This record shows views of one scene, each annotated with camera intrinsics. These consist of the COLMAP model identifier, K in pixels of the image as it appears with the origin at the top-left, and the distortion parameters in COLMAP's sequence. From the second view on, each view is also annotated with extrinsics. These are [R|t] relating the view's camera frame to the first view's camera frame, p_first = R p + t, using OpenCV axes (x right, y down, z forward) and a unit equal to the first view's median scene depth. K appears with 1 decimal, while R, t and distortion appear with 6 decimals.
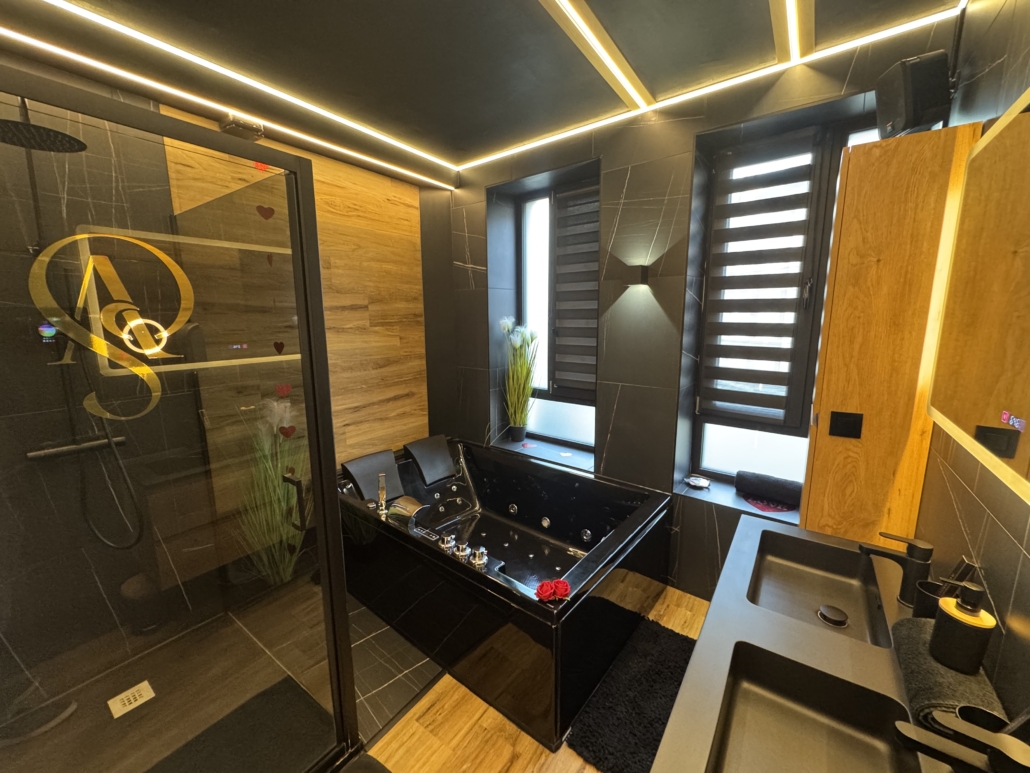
lens RADIAL K [[411.4, 0, 516.5], [0, 411.4, 387.2], [0, 0, 1]] dist [-0.001368, -0.000227]
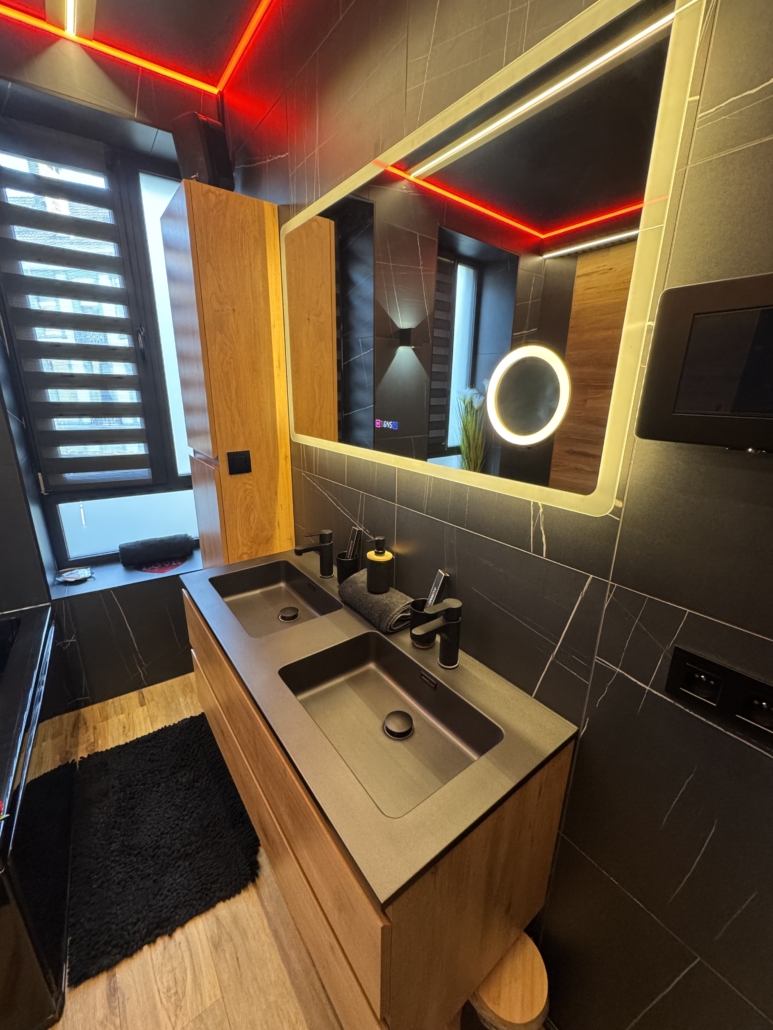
lens RADIAL K [[411.4, 0, 386.8], [0, 411.4, 514.5], [0, 0, 1]] dist [-0.001368, -0.000227]
pose [[0.305393, -0.265323, 0.914516, -0.123485], [0.143216, 0.962271, 0.231352, 0.020917], [-0.941395, 0.060320, 0.331869, 0.207939]]
